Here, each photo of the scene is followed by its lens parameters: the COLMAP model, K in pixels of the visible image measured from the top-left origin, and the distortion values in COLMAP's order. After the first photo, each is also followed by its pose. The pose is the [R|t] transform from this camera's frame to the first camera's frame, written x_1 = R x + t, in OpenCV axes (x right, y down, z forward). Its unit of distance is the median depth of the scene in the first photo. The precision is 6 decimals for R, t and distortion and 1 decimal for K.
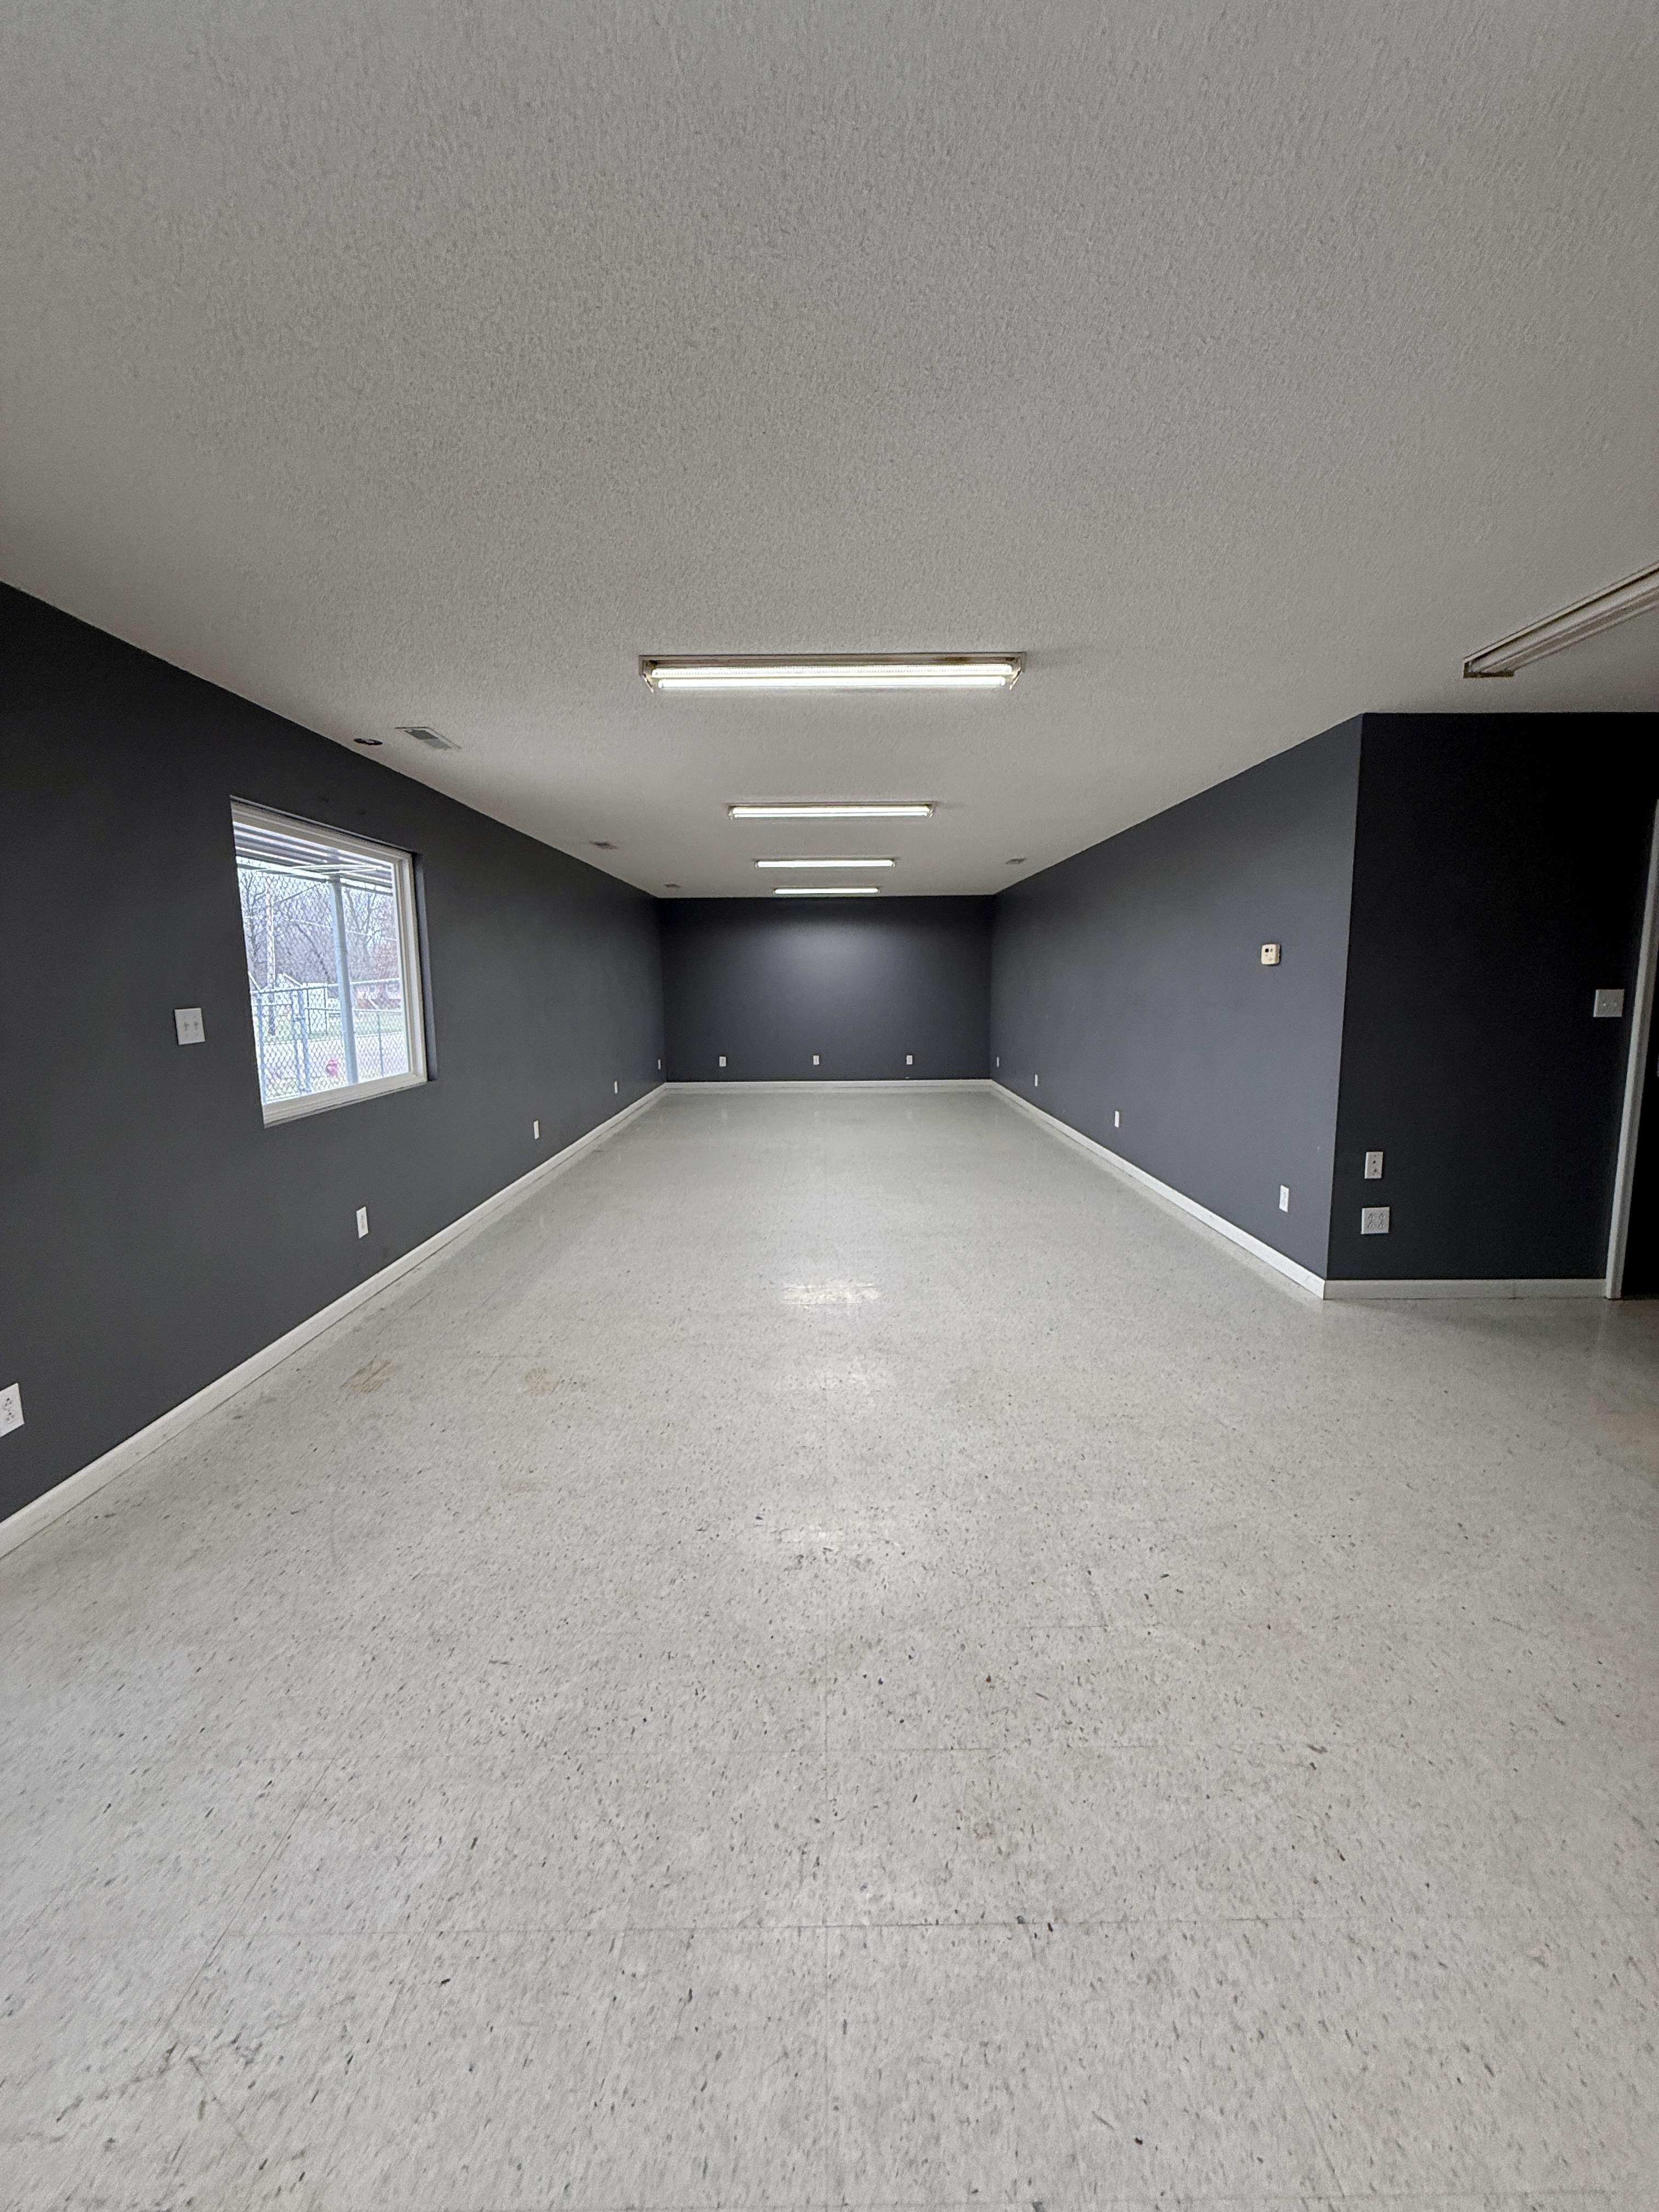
lens RADIAL K [[881.2, 0, 828.9], [0, 881.2, 1109.4], [0, 0, 1]] dist [0.001707, -0.000342]
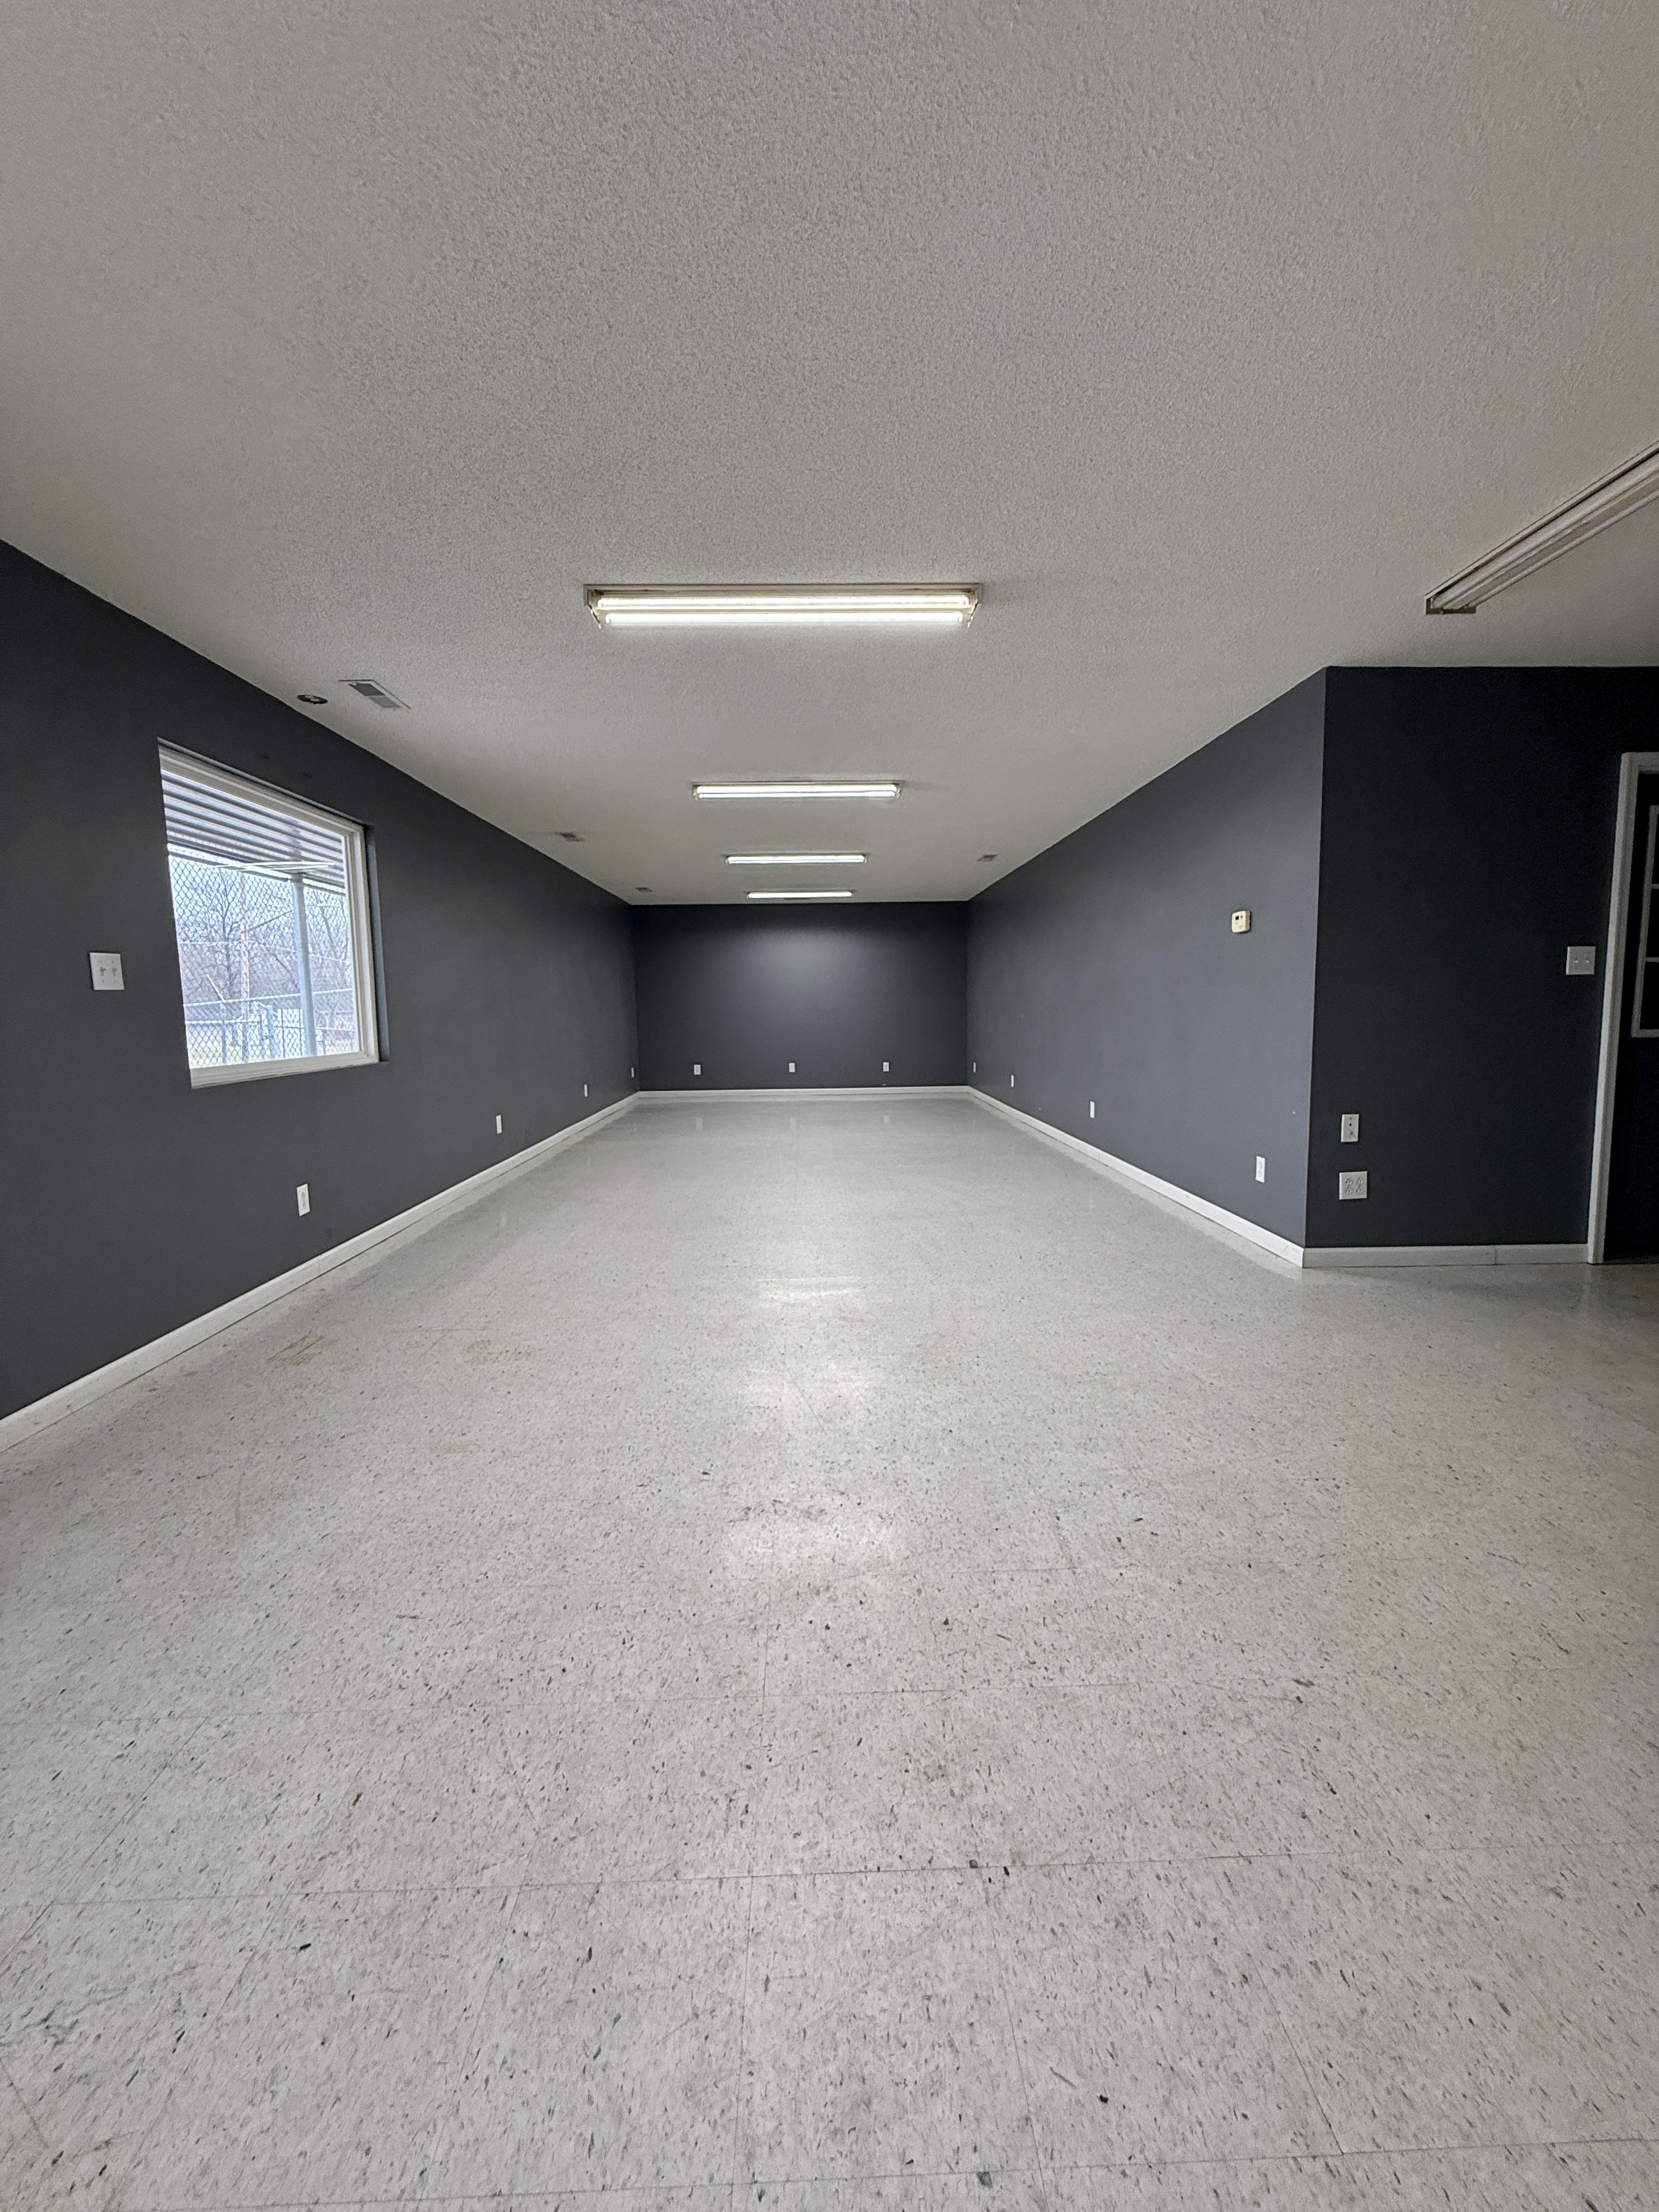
lens RADIAL K [[881.2, 0, 828.1], [0, 881.2, 1108.1], [0, 0, 1]] dist [0.001707, -0.000342]
pose [[0.999782, -0.007962, 0.019306, 0.035085], [0.008570, 0.999463, -0.031625, 0.109281], [-0.019044, 0.031784, 0.999313, 0.056396]]
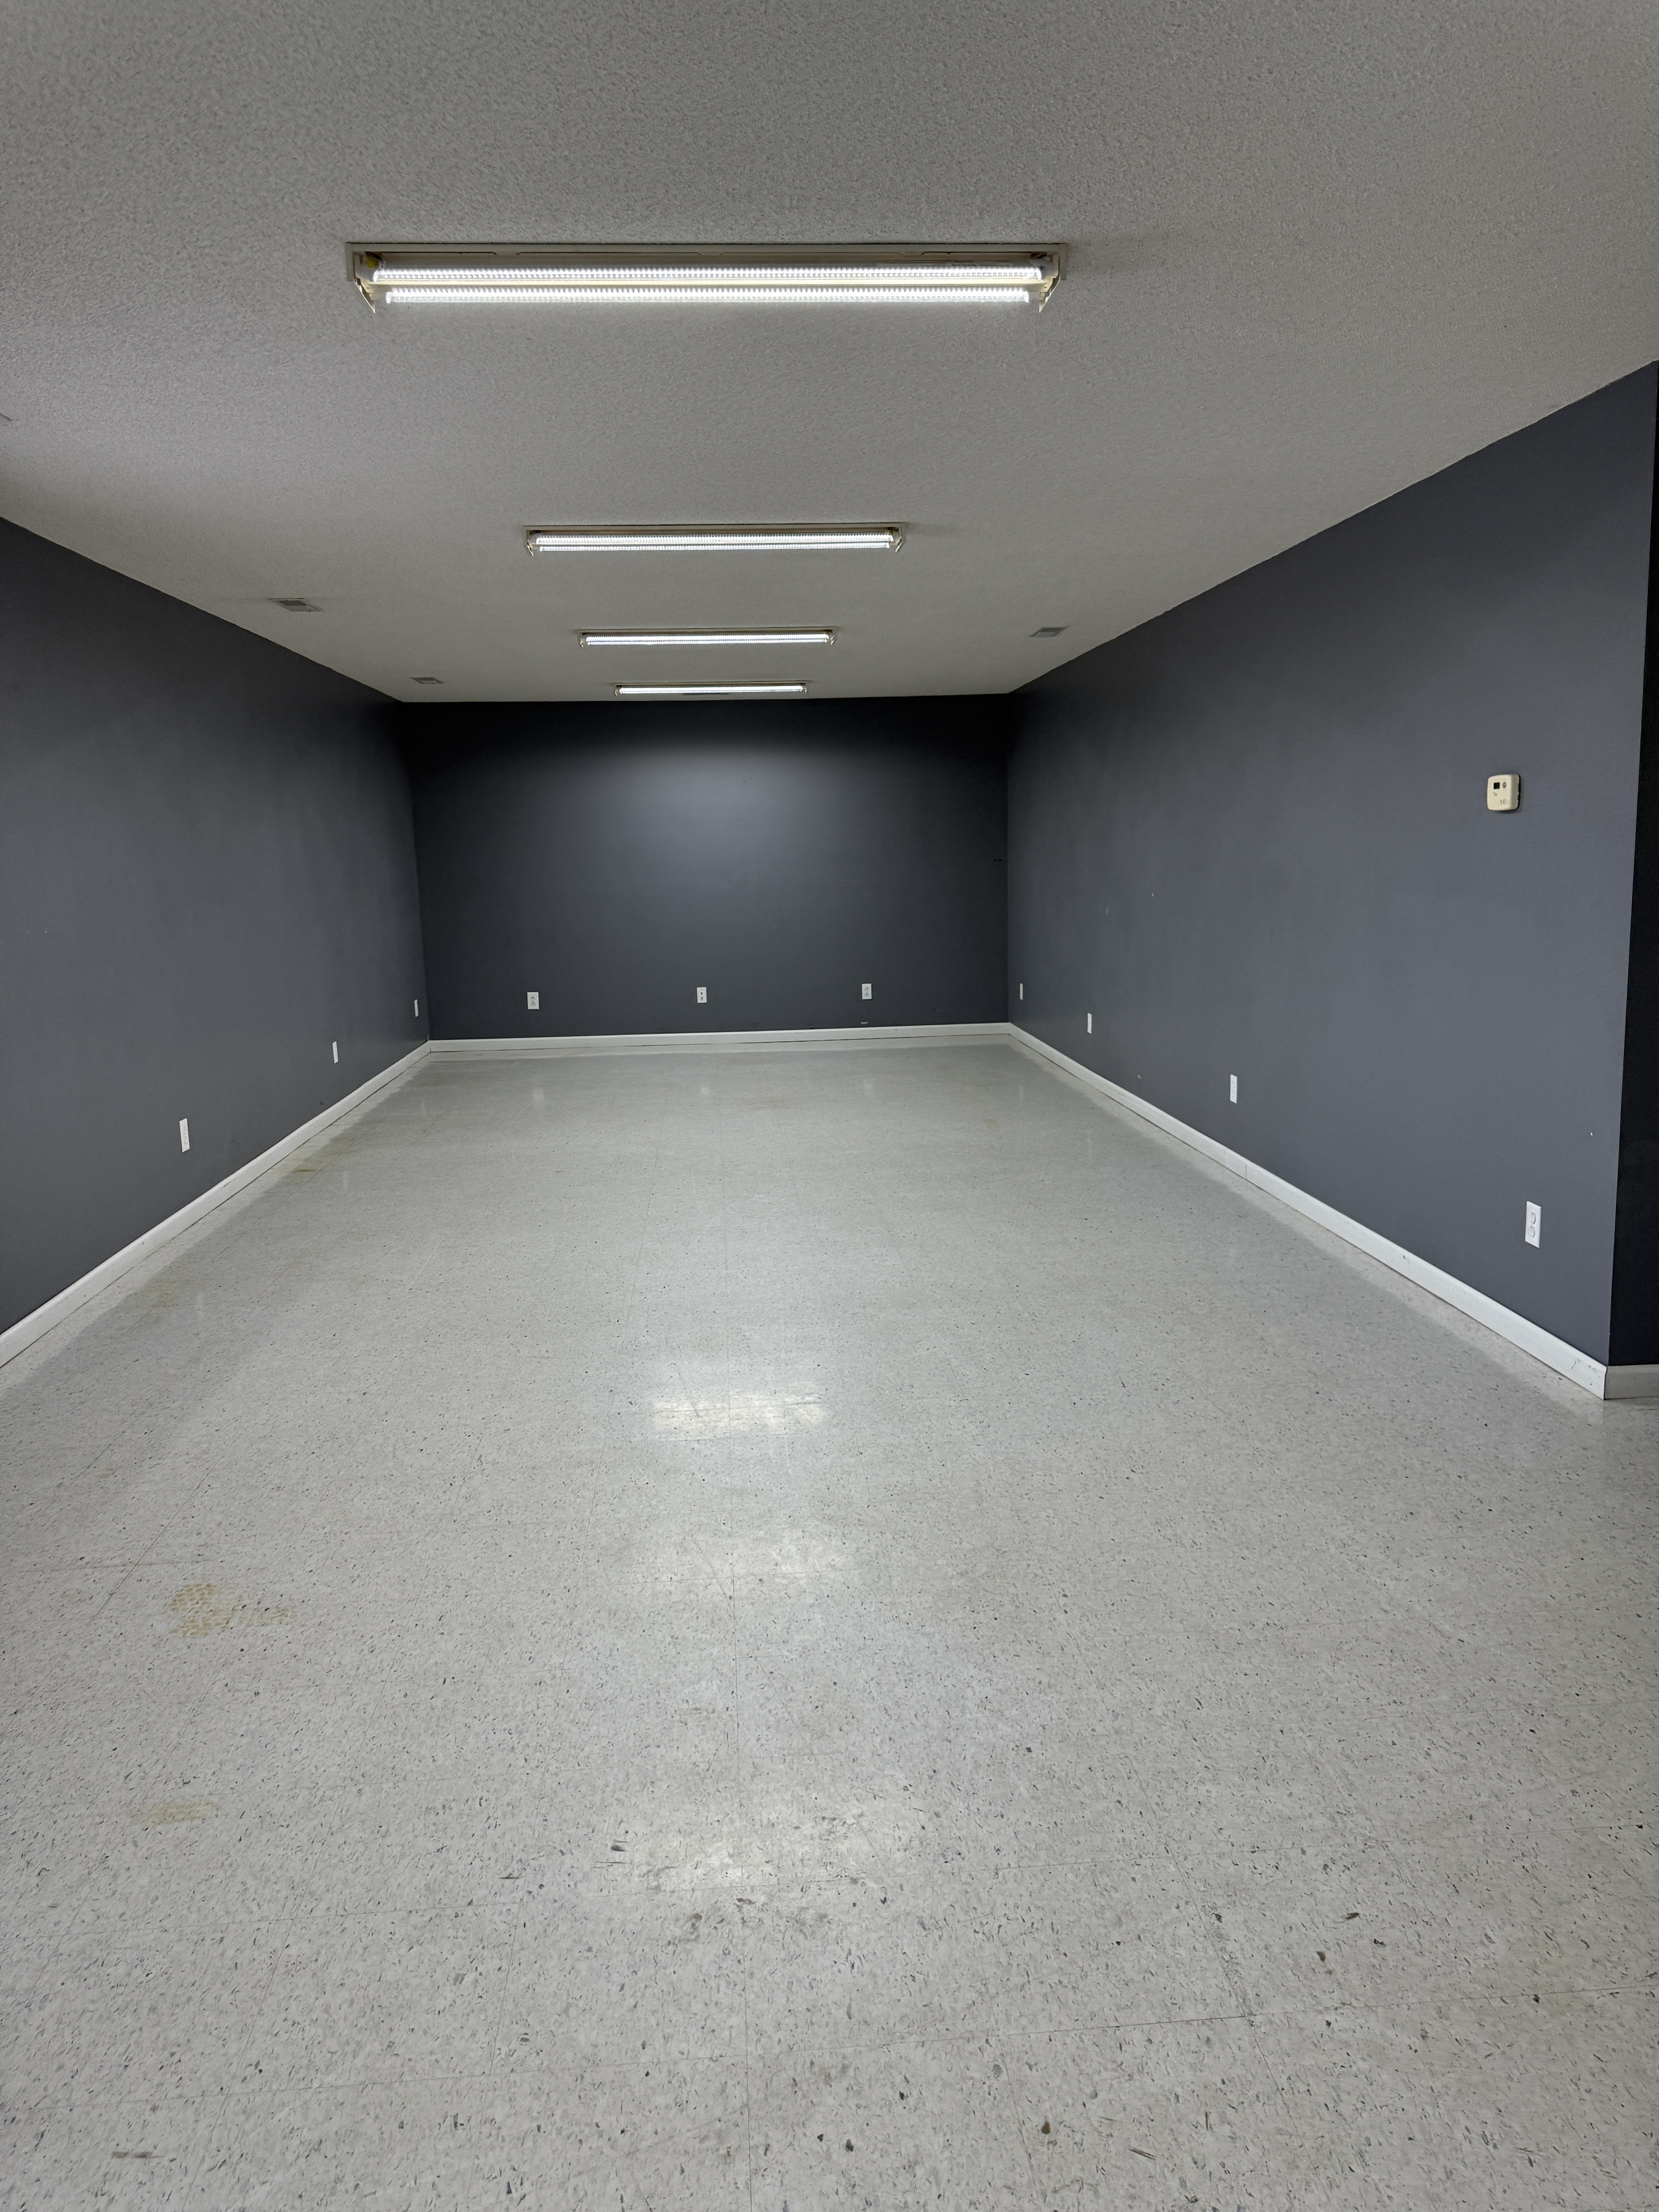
lens RADIAL K [[1568.0, 0, 823.7], [0, 1568.0, 1109.9], [0, 0, 1]] dist [0.027577, -0.028672]
pose [[0.997729, -0.025466, 0.062363, -0.001387], [0.024205, 0.999489, 0.020893, -0.008496], [-0.062863, -0.019336, 0.997835, 0.031545]]
